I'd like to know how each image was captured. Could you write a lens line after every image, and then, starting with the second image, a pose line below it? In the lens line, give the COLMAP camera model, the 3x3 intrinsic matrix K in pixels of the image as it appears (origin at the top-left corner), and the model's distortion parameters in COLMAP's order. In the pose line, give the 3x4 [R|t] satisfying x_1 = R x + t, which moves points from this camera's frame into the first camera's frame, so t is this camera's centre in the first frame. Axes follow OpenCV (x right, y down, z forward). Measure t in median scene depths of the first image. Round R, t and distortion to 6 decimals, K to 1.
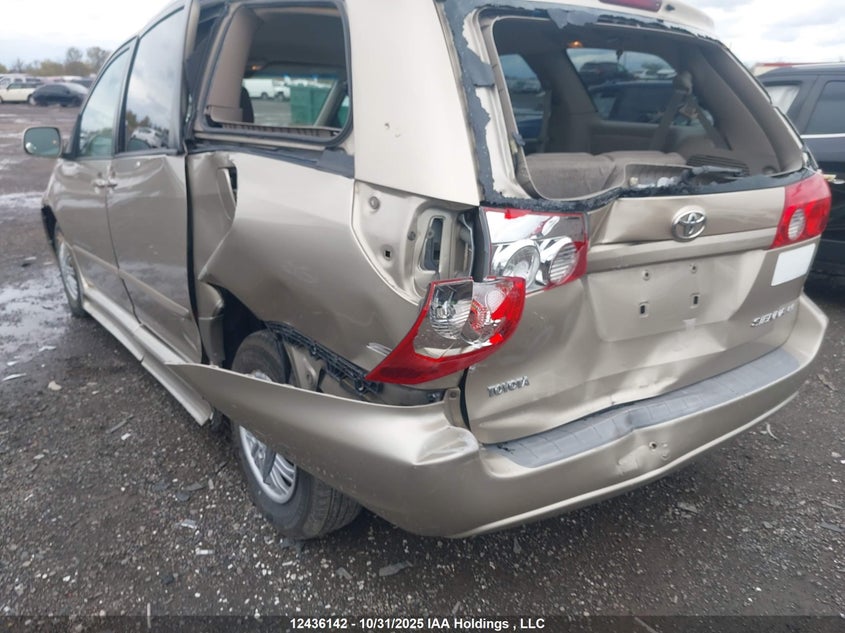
lens RADIAL K [[653.4, 0, 428.3], [0, 653.4, 301.3], [0, 0, 1]] dist [0.085144, -0.136384]
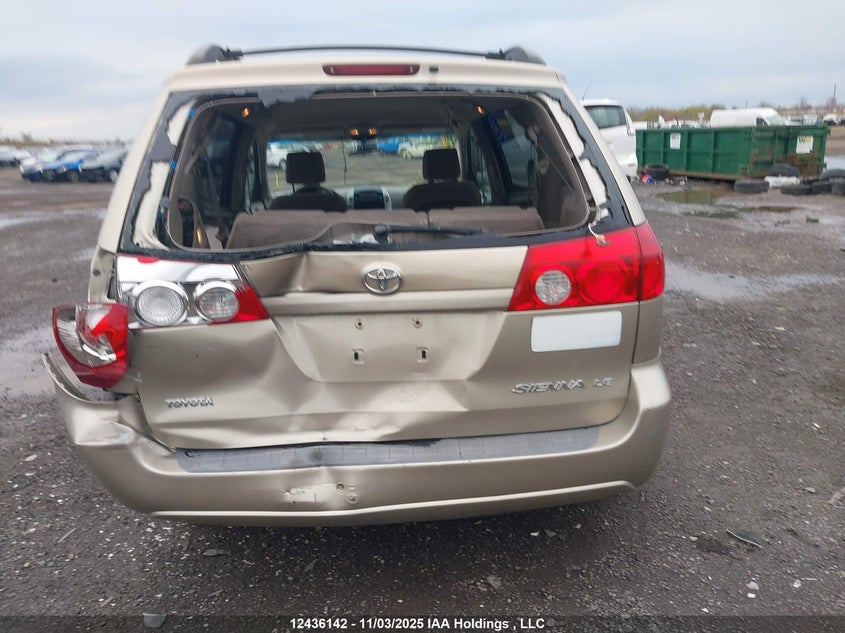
lens RADIAL K [[653.4, 0, 428.3], [0, 653.4, 301.3], [0, 0, 1]] dist [0.085144, -0.136384]
pose [[0.864520, 0.074315, -0.497074, 0.905553], [-0.104017, 0.994051, -0.032293, -0.051282], [0.491717, 0.079622, 0.867107, 0.125367]]
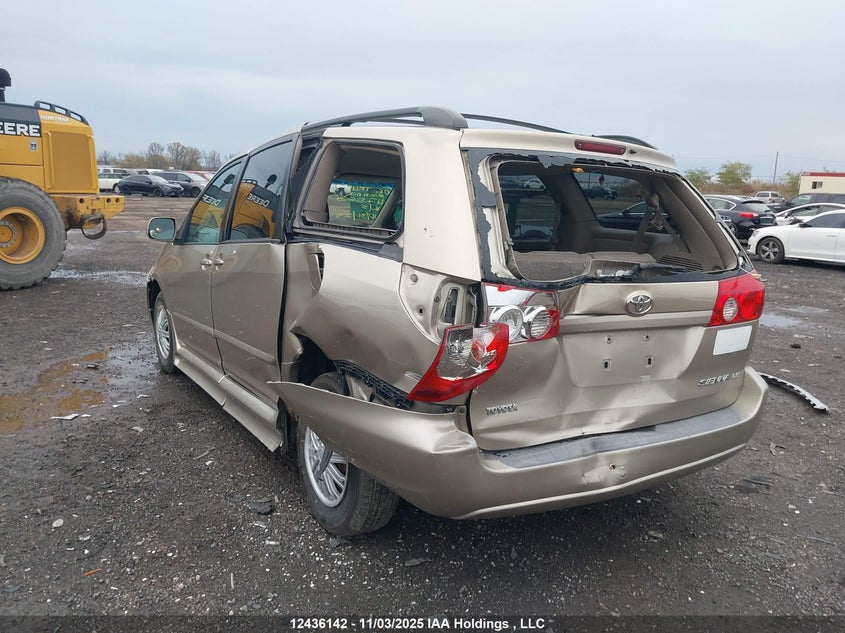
lens RADIAL K [[653.4, 0, 428.3], [0, 653.4, 301.3], [0, 0, 1]] dist [0.085144, -0.136384]
pose [[0.996899, 0.037887, -0.068977, 0.043508], [-0.047096, 0.989424, -0.137194, 0.083099], [0.063050, 0.140017, 0.988140, -0.373372]]
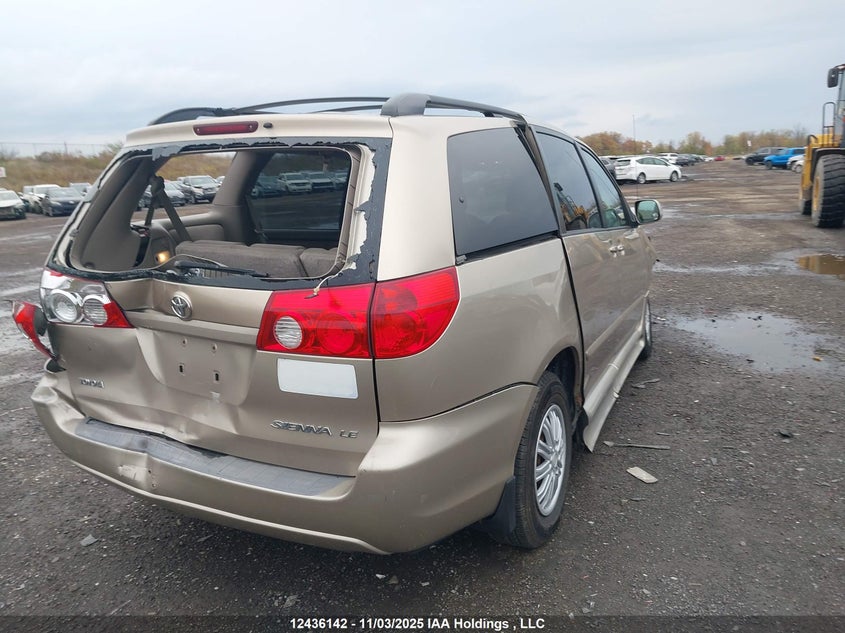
lens RADIAL K [[653.4, 0, 428.3], [0, 653.4, 301.3], [0, 0, 1]] dist [0.085144, -0.136384]
pose [[0.463574, 0.145581, -0.874017, 1.566356], [-0.218738, 0.974683, 0.046330, -0.265100], [0.858634, 0.169704, 0.483682, 0.739893]]
